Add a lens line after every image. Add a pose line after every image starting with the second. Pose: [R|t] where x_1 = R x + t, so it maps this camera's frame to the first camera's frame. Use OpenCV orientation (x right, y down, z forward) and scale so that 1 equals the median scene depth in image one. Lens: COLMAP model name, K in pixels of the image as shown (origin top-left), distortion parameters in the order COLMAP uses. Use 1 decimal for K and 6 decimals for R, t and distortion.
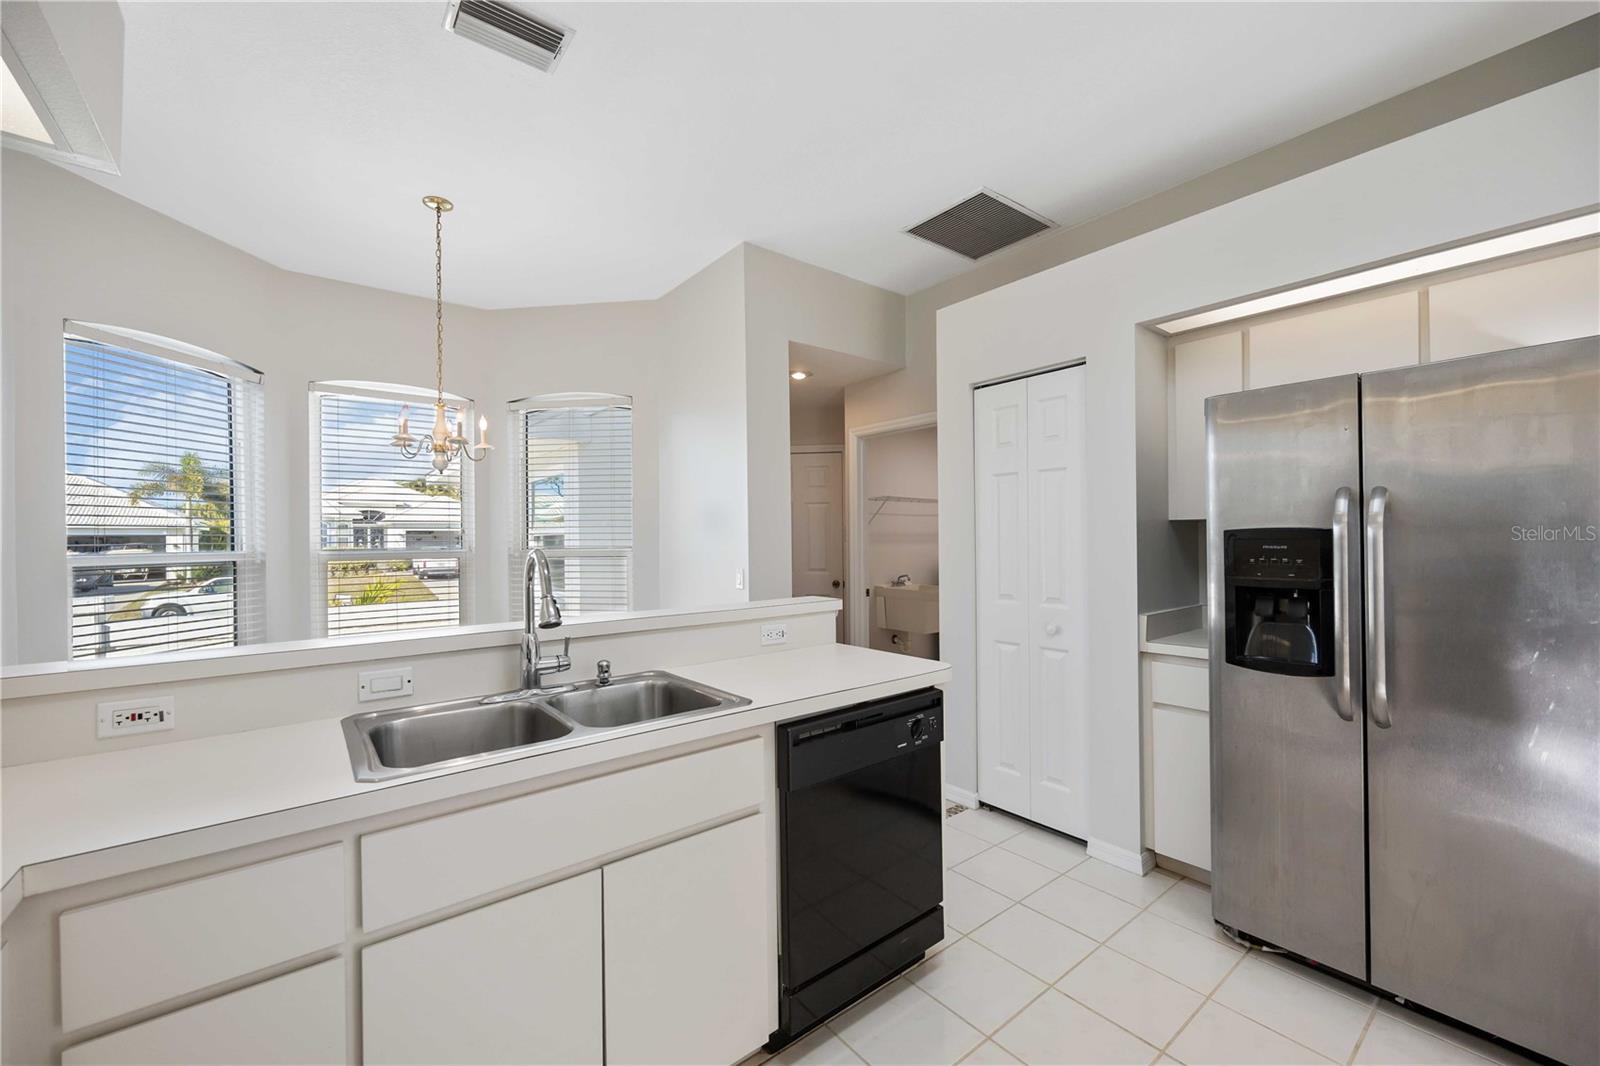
lens RADIAL K [[631.1, 0, 815.9], [0, 631.1, 534.9], [0, 0, 1]] dist [0.000079, -0.000537]
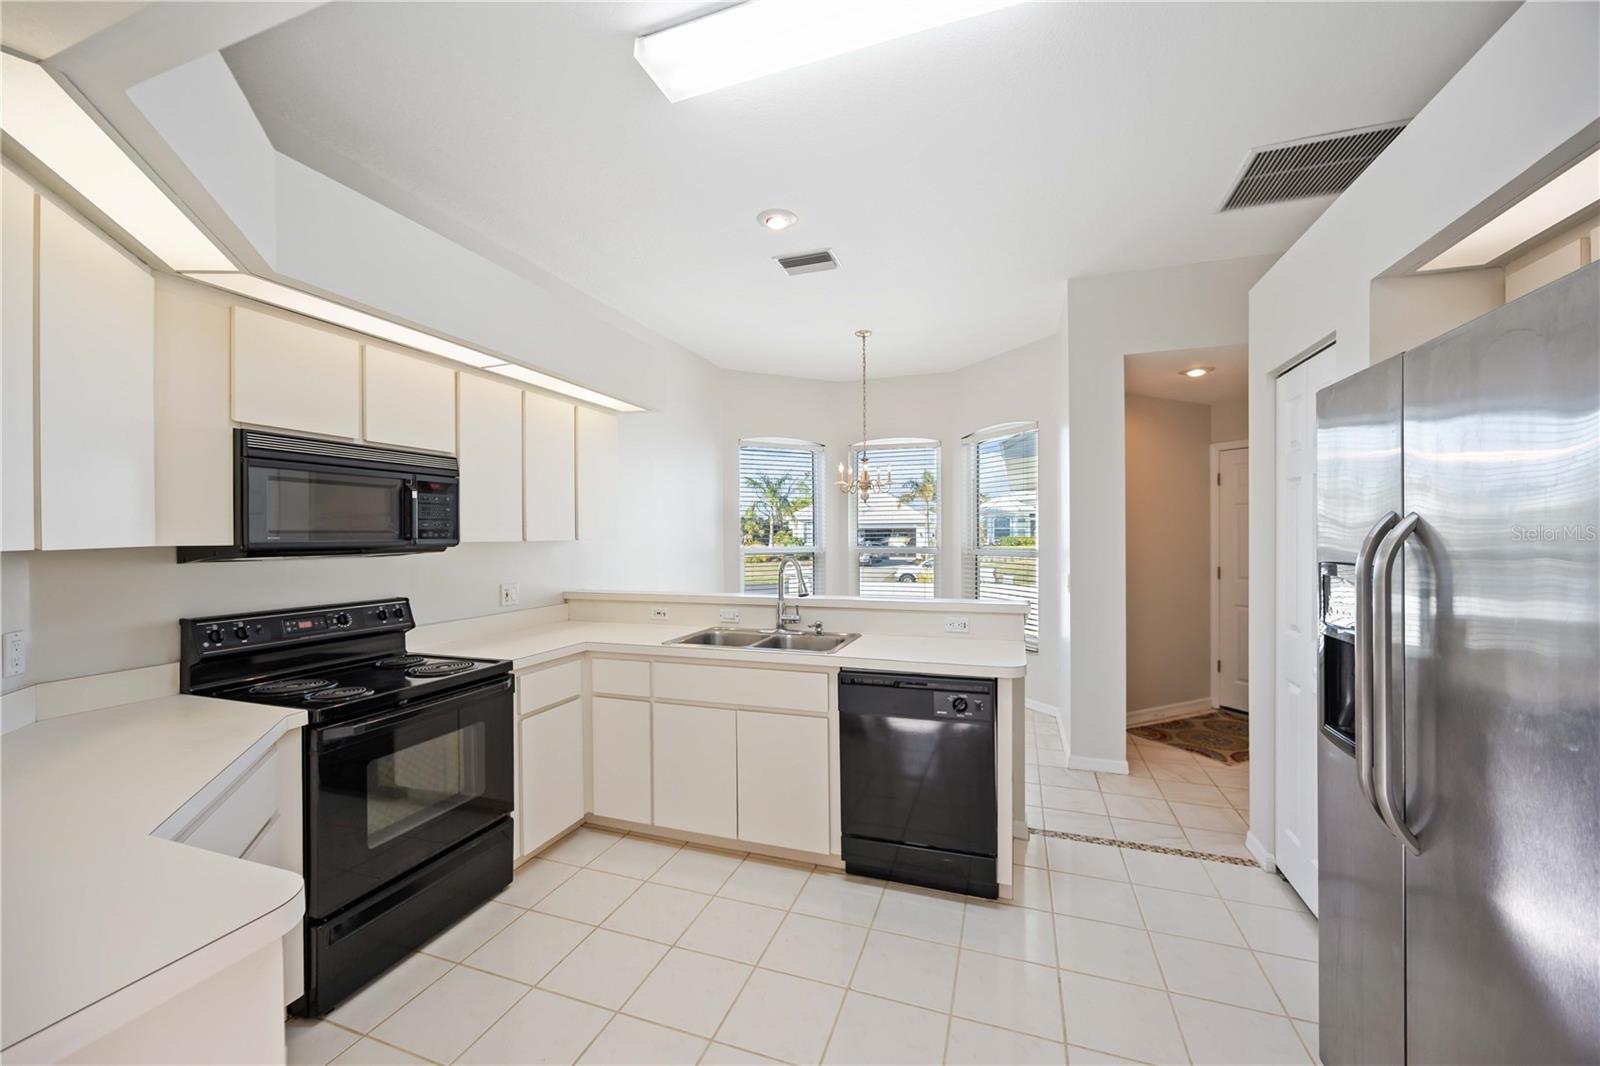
lens RADIAL K [[631.1, 0, 828.4], [0, 631.1, 532.8], [0, 0, 1]] dist [0.000079, -0.000537]
pose [[0.553114, 0.007587, -0.833071, 0.570333], [0.003818, 0.999925, 0.011642, -0.032853], [0.833097, -0.009620, 0.553044, 0.030785]]
